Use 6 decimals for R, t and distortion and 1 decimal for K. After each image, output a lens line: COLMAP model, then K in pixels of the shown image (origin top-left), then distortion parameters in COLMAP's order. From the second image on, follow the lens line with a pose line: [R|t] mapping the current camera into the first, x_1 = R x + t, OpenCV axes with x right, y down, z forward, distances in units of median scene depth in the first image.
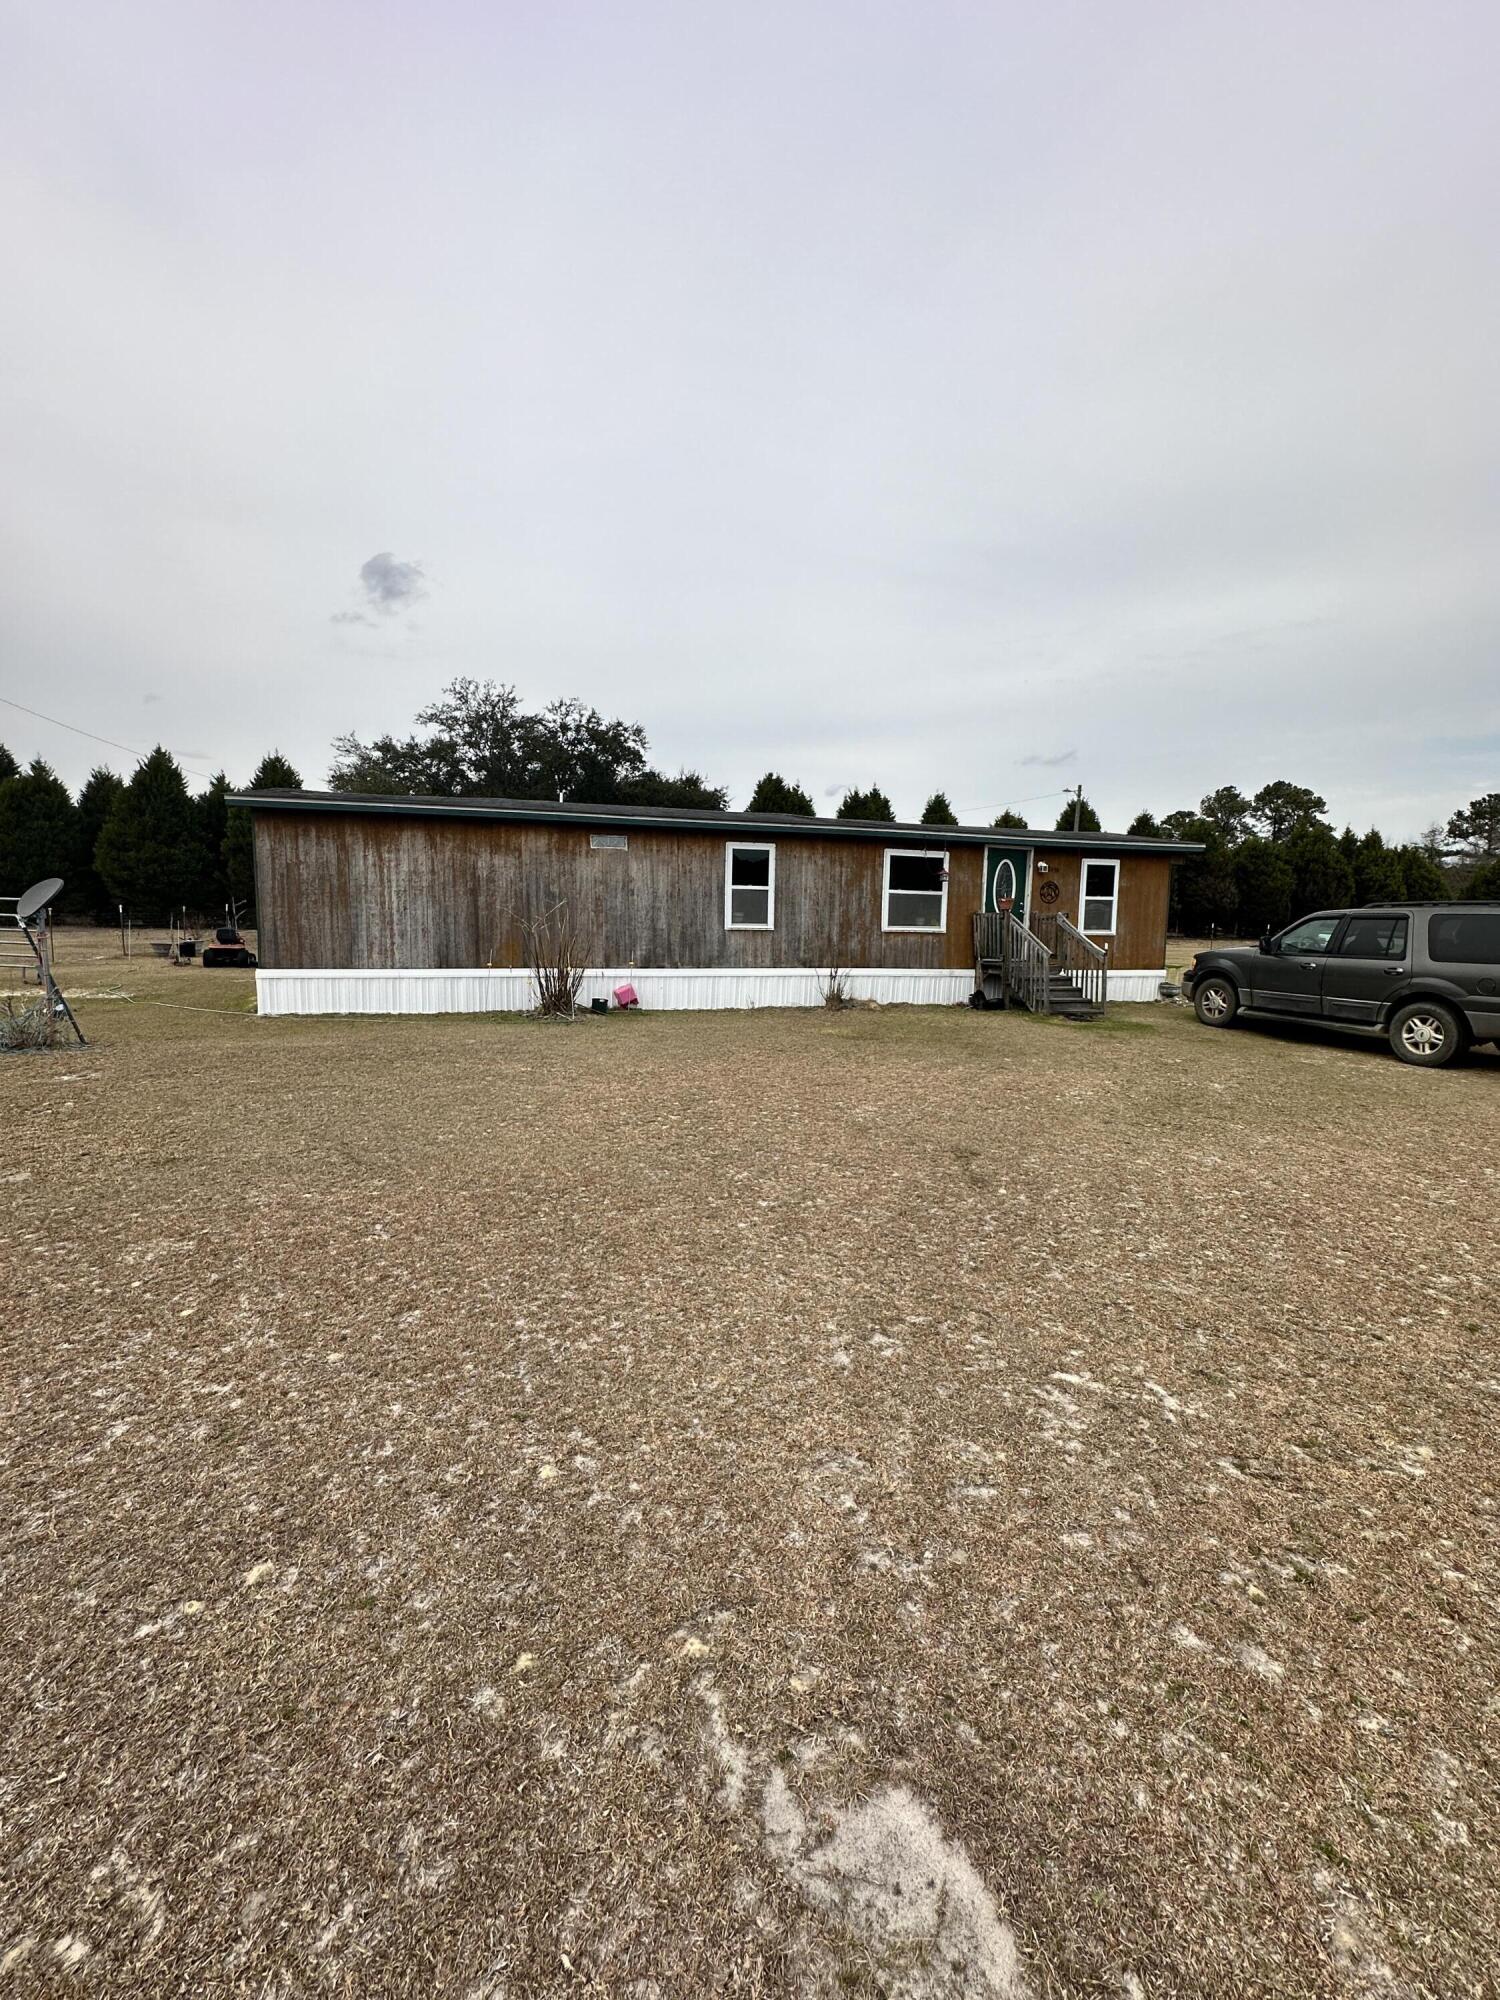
lens RADIAL K [[795.8, 0, 771.5], [0, 795.8, 996.8], [0, 0, 1]] dist [-0.005392, 0.001341]
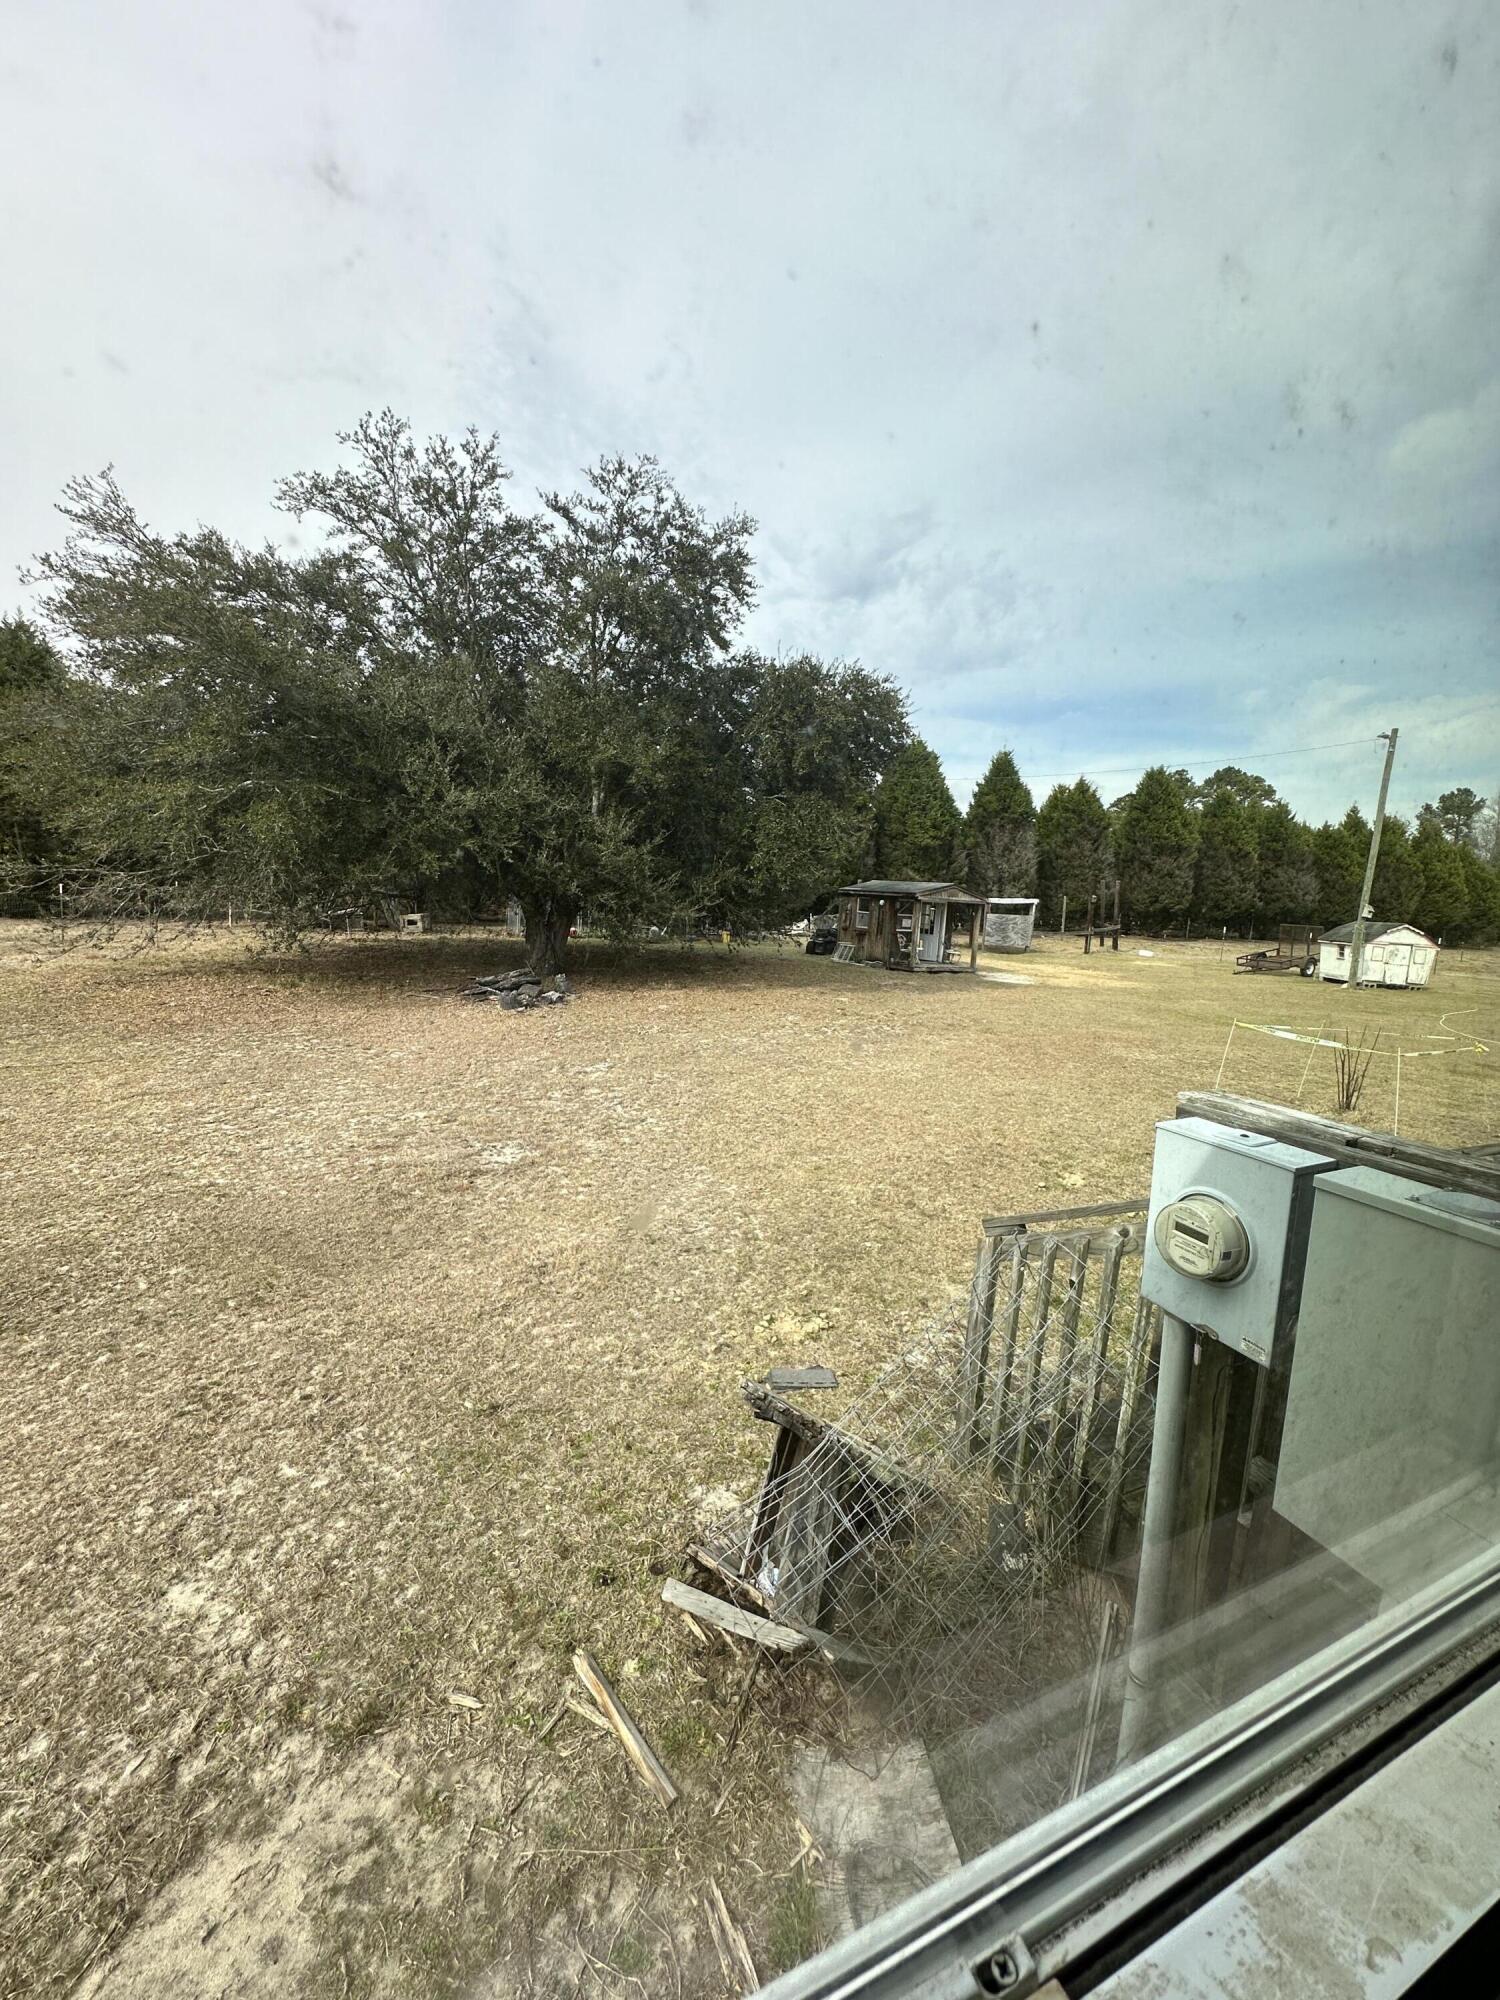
lens RADIAL K [[795.8, 0, 745.4], [0, 795.8, 991.7], [0, 0, 1]] dist [-0.005392, 0.001341]
pose [[0.993135, 0.010073, 0.116536, -0.498367], [-0.013140, 0.999586, 0.025578, -0.168558], [-0.116231, -0.026933, 0.992857, 1.096481]]
